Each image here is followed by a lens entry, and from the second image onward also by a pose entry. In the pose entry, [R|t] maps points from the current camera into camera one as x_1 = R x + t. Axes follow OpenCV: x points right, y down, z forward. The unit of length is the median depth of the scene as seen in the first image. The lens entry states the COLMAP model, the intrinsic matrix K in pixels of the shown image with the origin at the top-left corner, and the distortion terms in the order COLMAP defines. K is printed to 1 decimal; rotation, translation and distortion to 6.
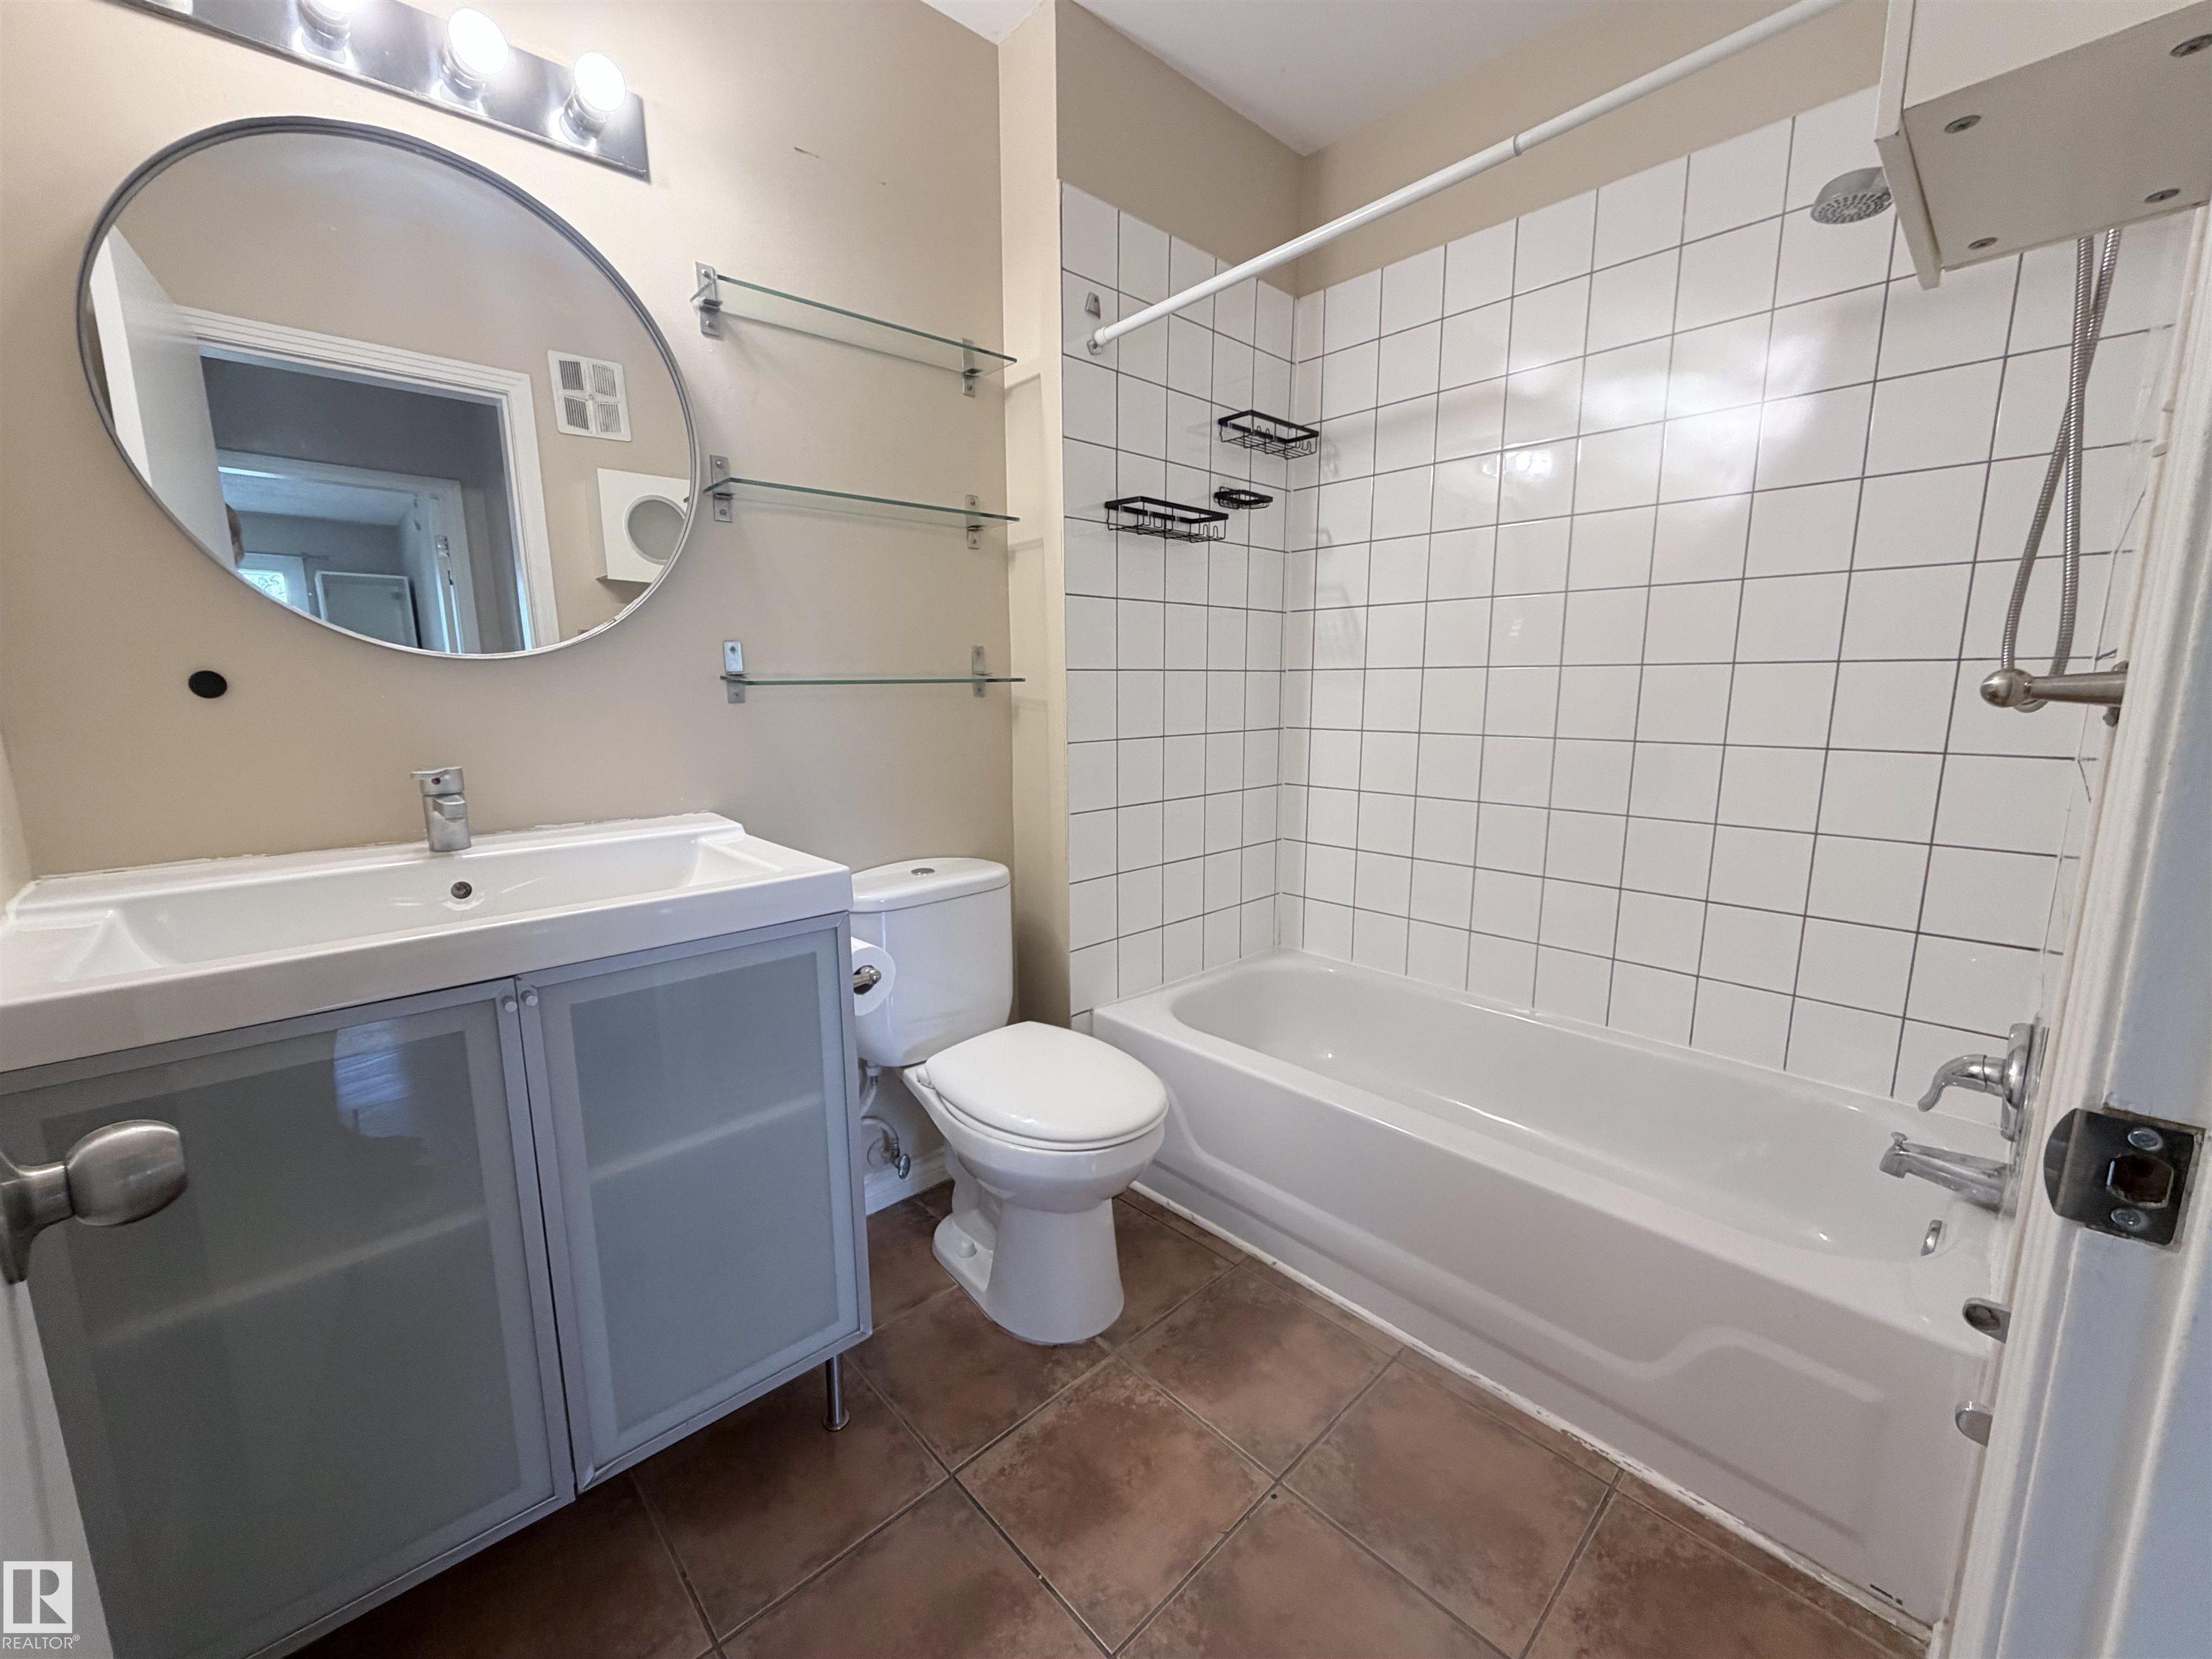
lens RADIAL K [[889.1, 0, 1107.8], [0, 889.1, 826.0], [0, 0, 1]] dist [-0.000954, 0.000487]
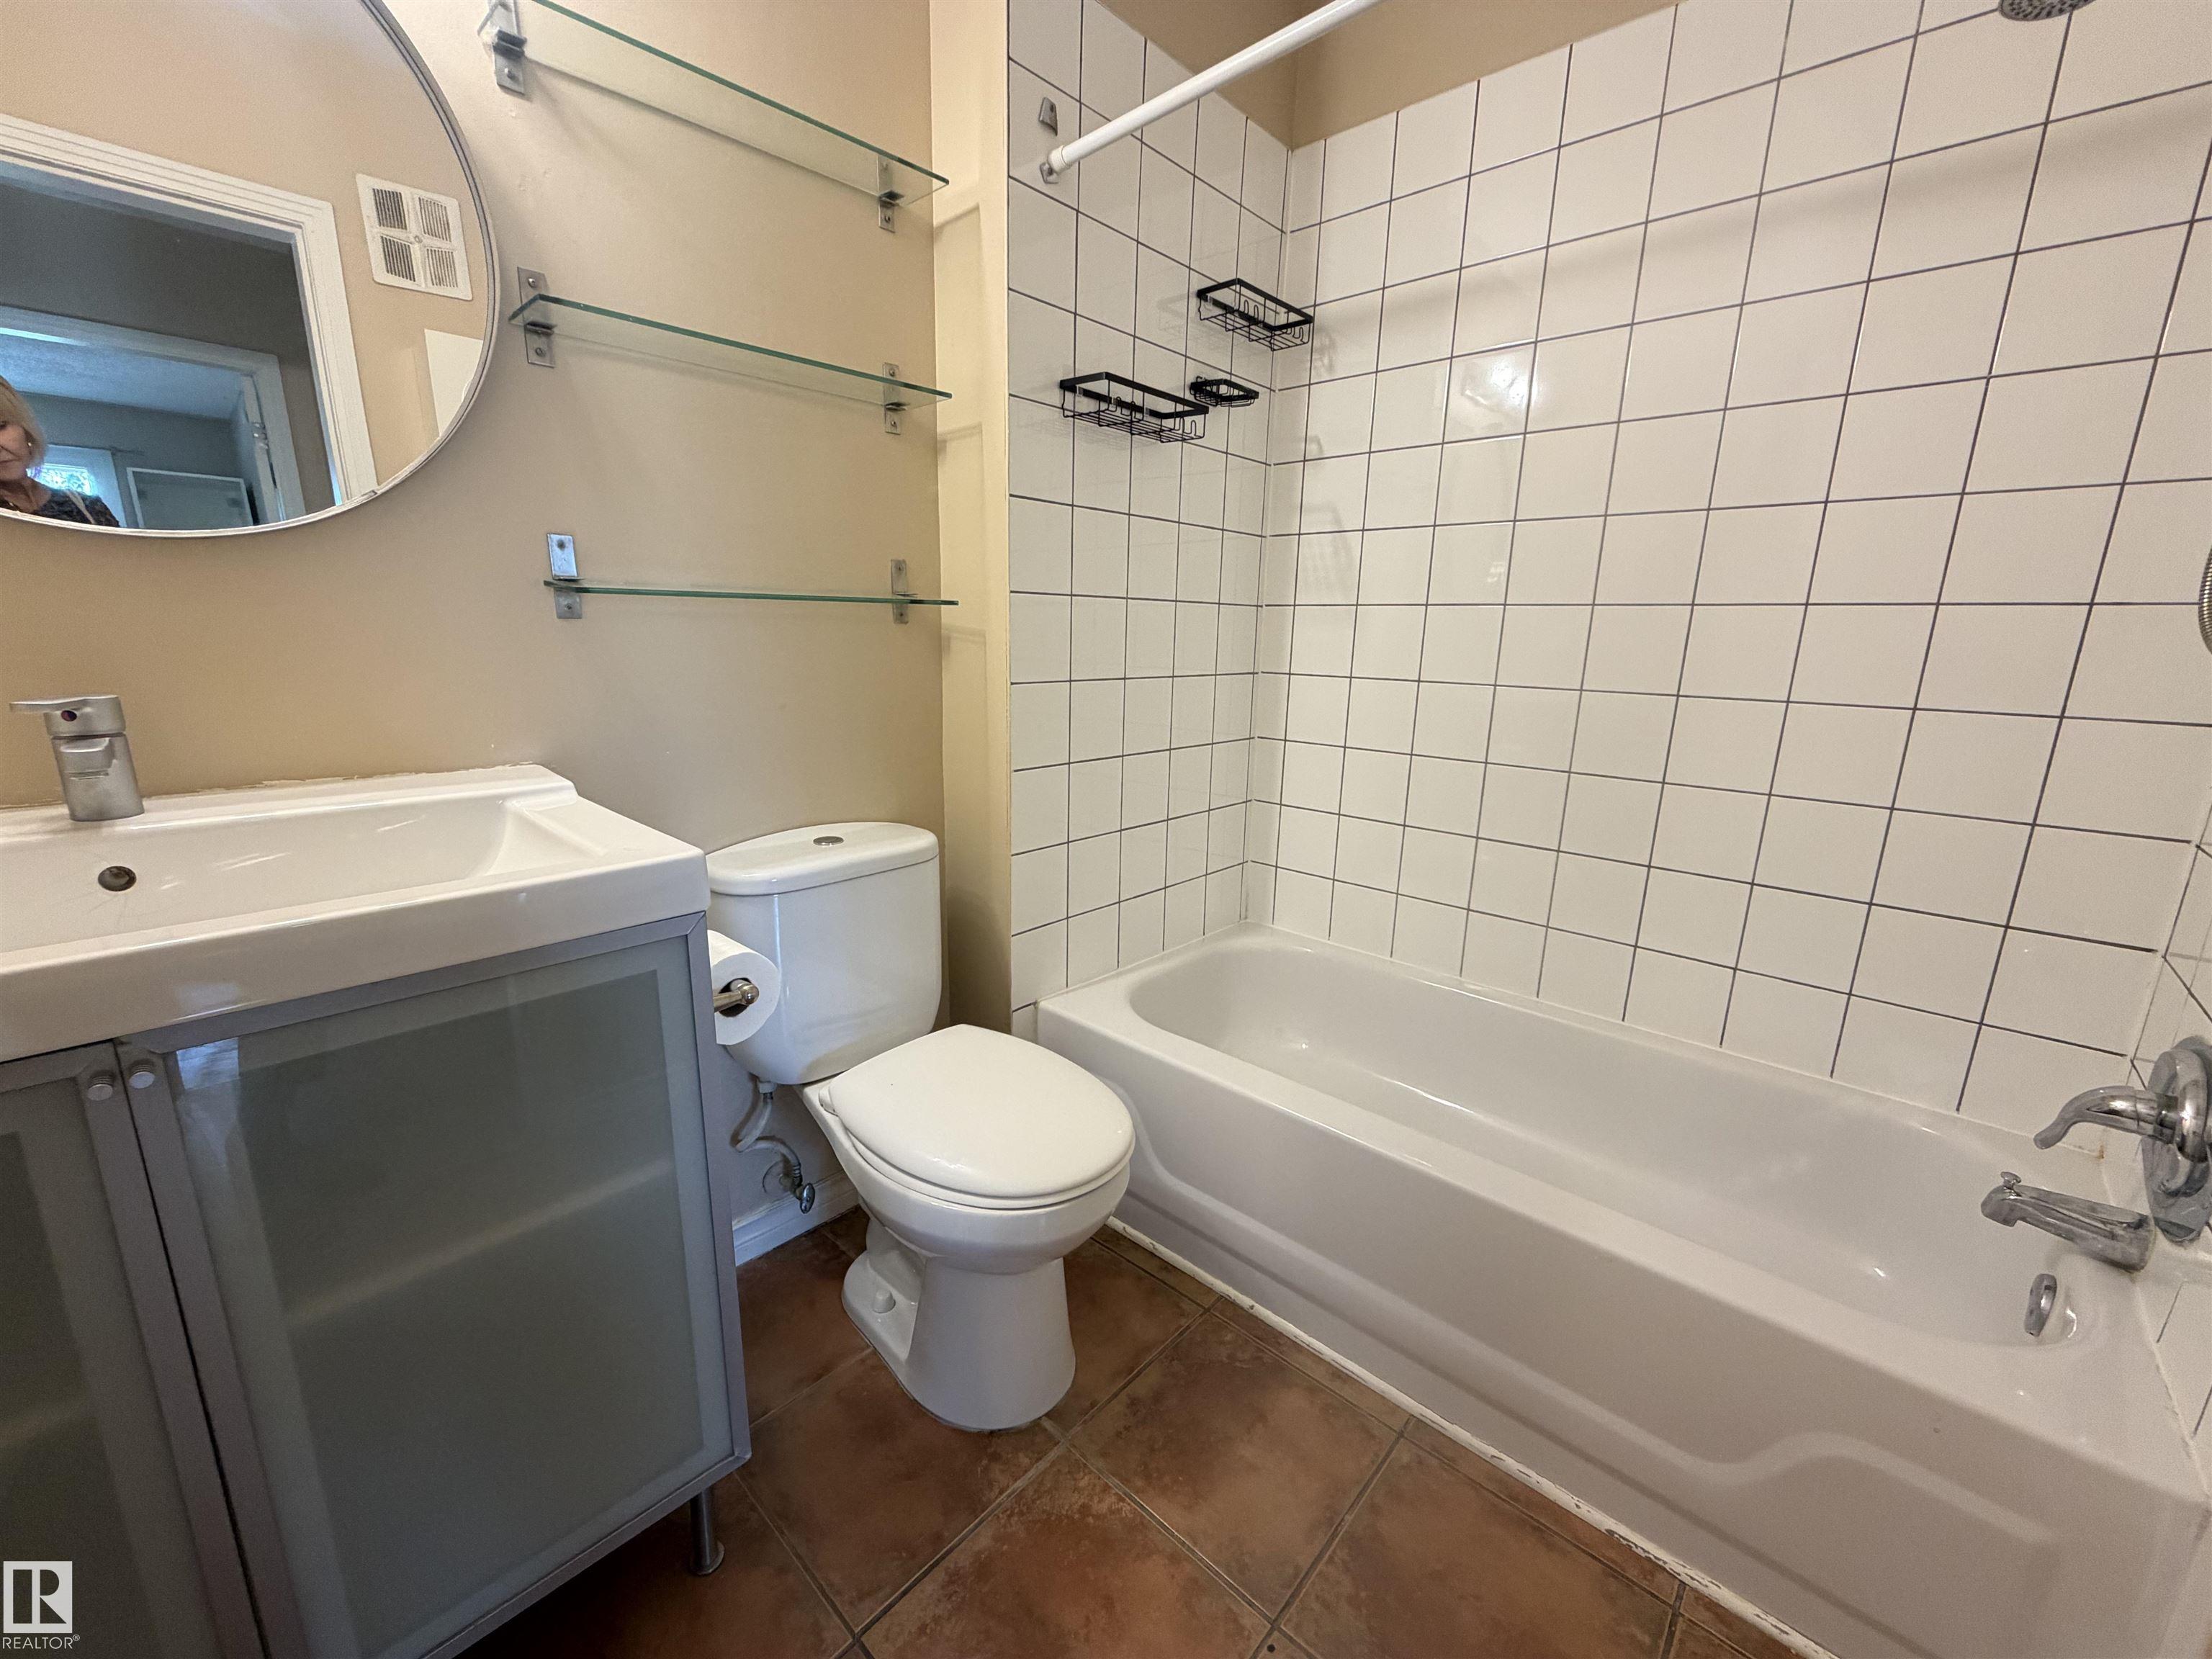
lens RADIAL K [[891.7, 0, 1103.9], [0, 891.7, 832.4], [0, 0, 1]] dist [-0.002522, 0.000055]
pose [[0.997650, 0.010189, 0.067754, -0.015135], [-0.014590, 0.997793, 0.064783, -0.012220], [-0.066944, -0.065620, 0.995597, 0.188117]]
